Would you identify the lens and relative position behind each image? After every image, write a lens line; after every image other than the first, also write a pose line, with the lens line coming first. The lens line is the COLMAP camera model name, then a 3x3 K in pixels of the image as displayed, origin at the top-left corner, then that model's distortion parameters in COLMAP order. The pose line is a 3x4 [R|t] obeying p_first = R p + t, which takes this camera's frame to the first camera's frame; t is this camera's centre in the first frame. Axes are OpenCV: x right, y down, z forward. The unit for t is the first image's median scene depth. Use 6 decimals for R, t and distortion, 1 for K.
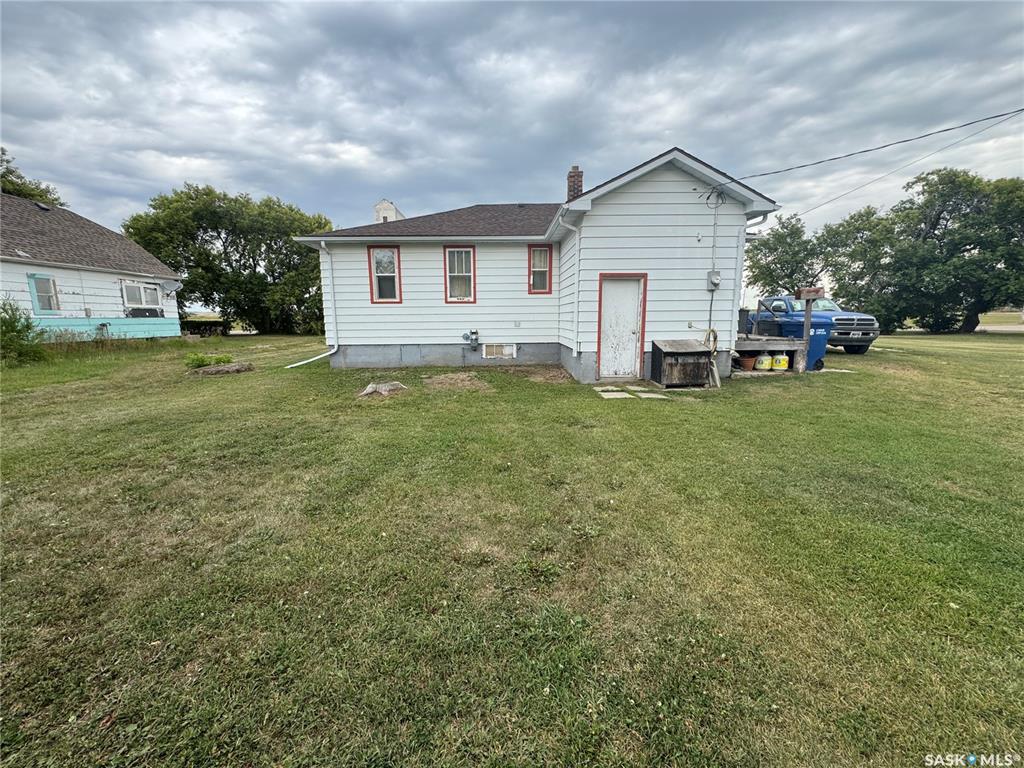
lens RADIAL K [[407.4, 0, 512.0], [0, 407.4, 384.0], [0, 0, 1]] dist [-0.001037, -0.000209]
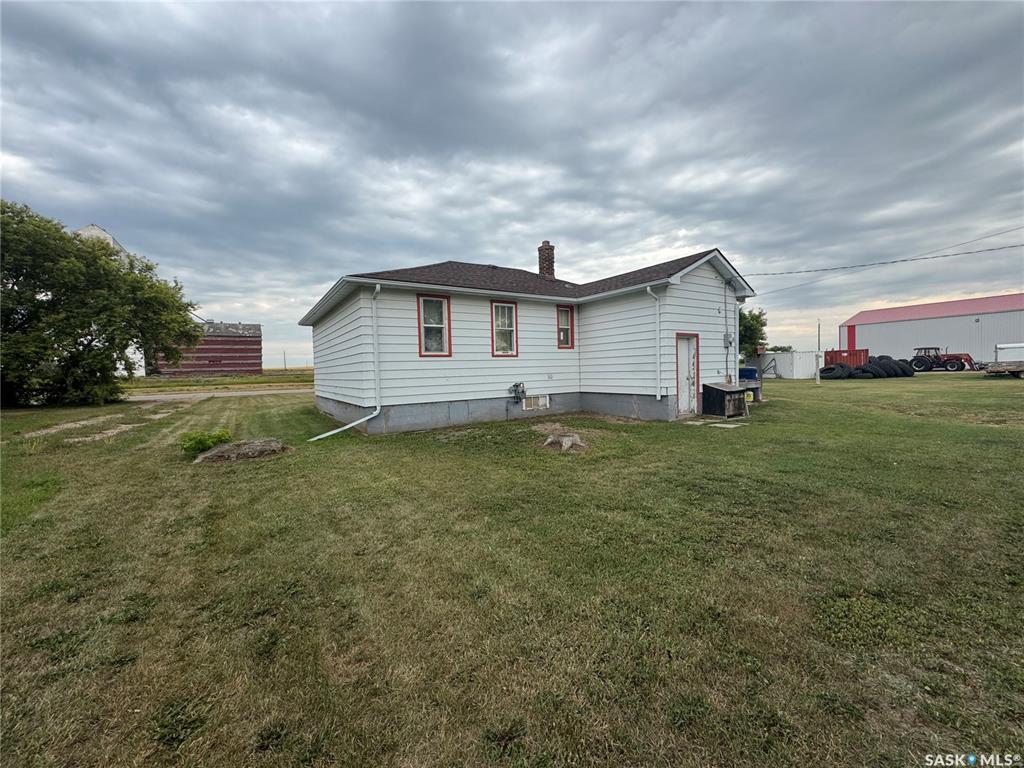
lens RADIAL K [[407.4, 0, 512.0], [0, 407.4, 384.0], [0, 0, 1]] dist [-0.001037, -0.000209]
pose [[0.846224, -0.034560, 0.531705, -0.648207], [0.106104, 0.988839, -0.104595, -0.025983], [-0.522155, 0.144927, 0.840446, 0.162160]]
